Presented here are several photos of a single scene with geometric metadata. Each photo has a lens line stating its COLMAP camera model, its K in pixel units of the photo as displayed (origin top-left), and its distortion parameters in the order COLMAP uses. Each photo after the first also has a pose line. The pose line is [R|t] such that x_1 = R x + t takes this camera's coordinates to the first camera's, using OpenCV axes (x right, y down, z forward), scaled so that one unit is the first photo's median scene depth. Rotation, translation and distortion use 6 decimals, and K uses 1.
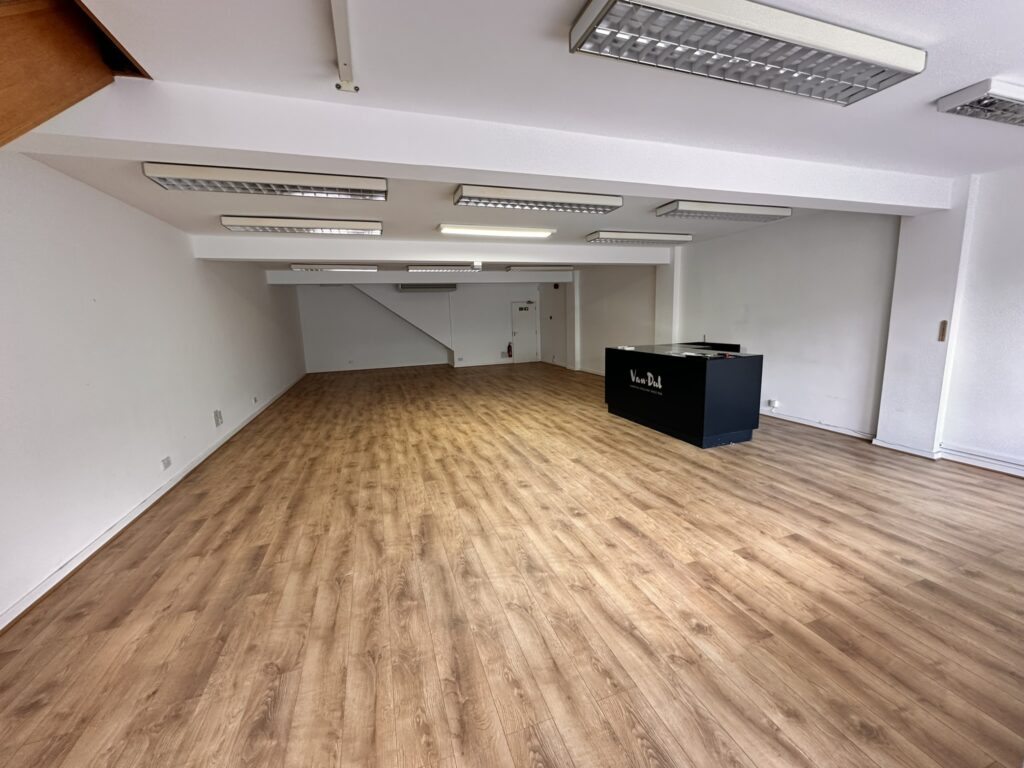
lens RADIAL K [[410.8, 0, 512.6], [0, 410.8, 383.6], [0, 0, 1]] dist [-0.002234, -0.000302]
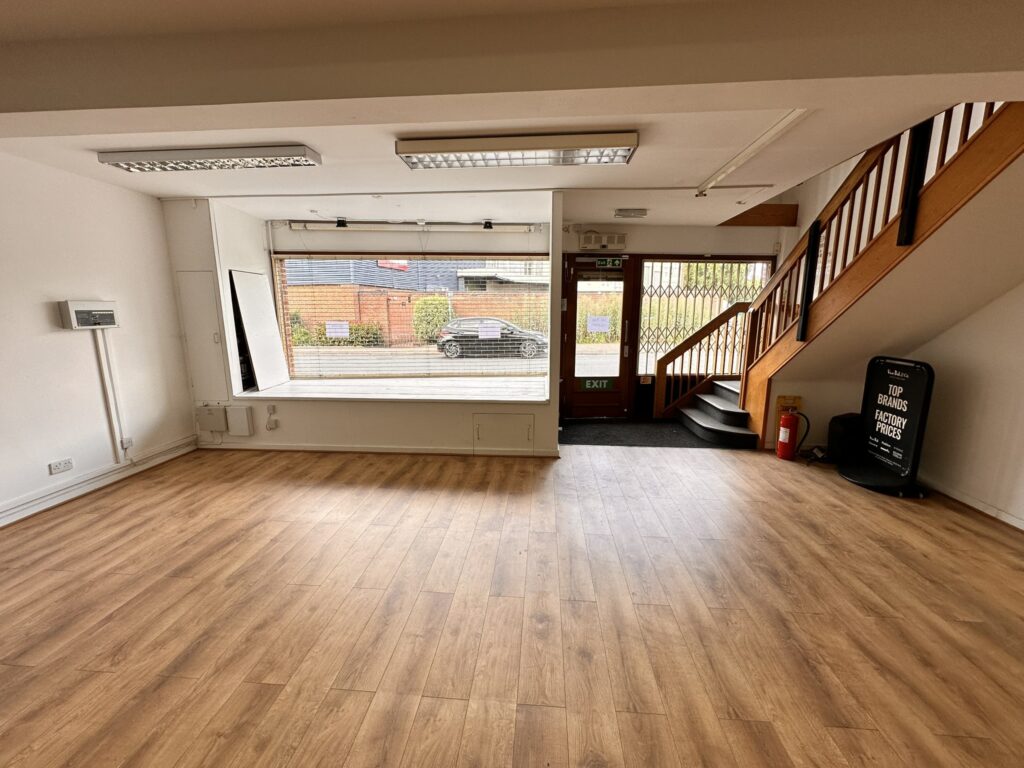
lens RADIAL K [[410.8, 0, 513.8], [0, 410.8, 384.4], [0, 0, 1]] dist [-0.002234, -0.000302]
pose [[-0.919934, -0.037690, 0.390257, -0.039860], [0.094190, 0.944974, 0.313292, -0.258555], [-0.380591, 0.324966, -0.865764, 1.589138]]
